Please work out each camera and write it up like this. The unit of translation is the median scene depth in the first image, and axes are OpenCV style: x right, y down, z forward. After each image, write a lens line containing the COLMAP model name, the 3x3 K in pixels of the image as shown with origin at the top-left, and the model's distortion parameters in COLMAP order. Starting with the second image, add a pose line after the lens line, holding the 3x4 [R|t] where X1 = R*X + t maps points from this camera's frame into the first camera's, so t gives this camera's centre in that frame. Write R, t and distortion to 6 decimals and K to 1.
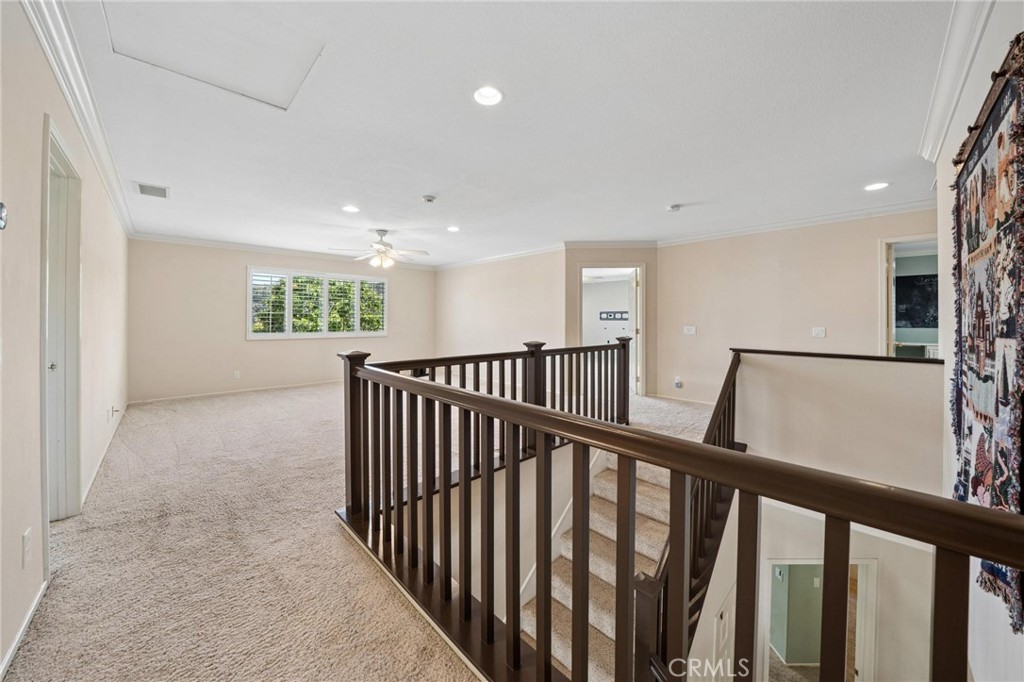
lens RADIAL K [[361.2, 0, 510.4], [0, 361.2, 328.5], [0, 0, 1]] dist [-0.012177, 0.000098]
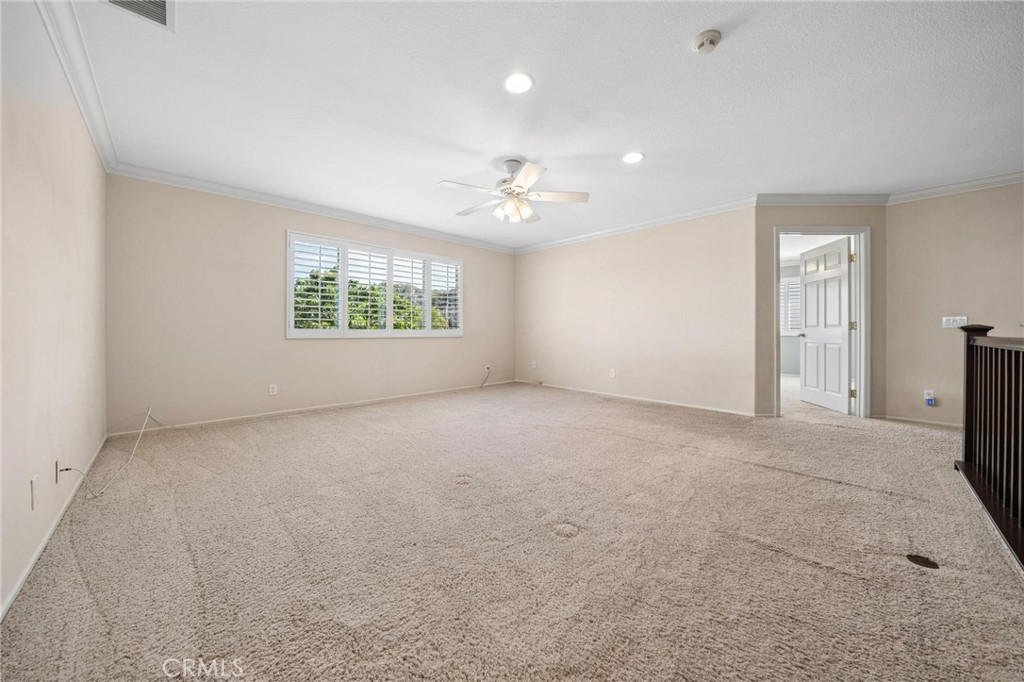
lens RADIAL K [[355.1, 0, 516.5], [0, 355.1, 342.3], [0, 0, 1]] dist [-0.012153, -0.002356]
pose [[0.999843, -0.000230, 0.017714, -0.330984], [-0.000057, 0.999868, 0.016220, 0.031200], [-0.017715, -0.016218, 0.999712, 0.343255]]
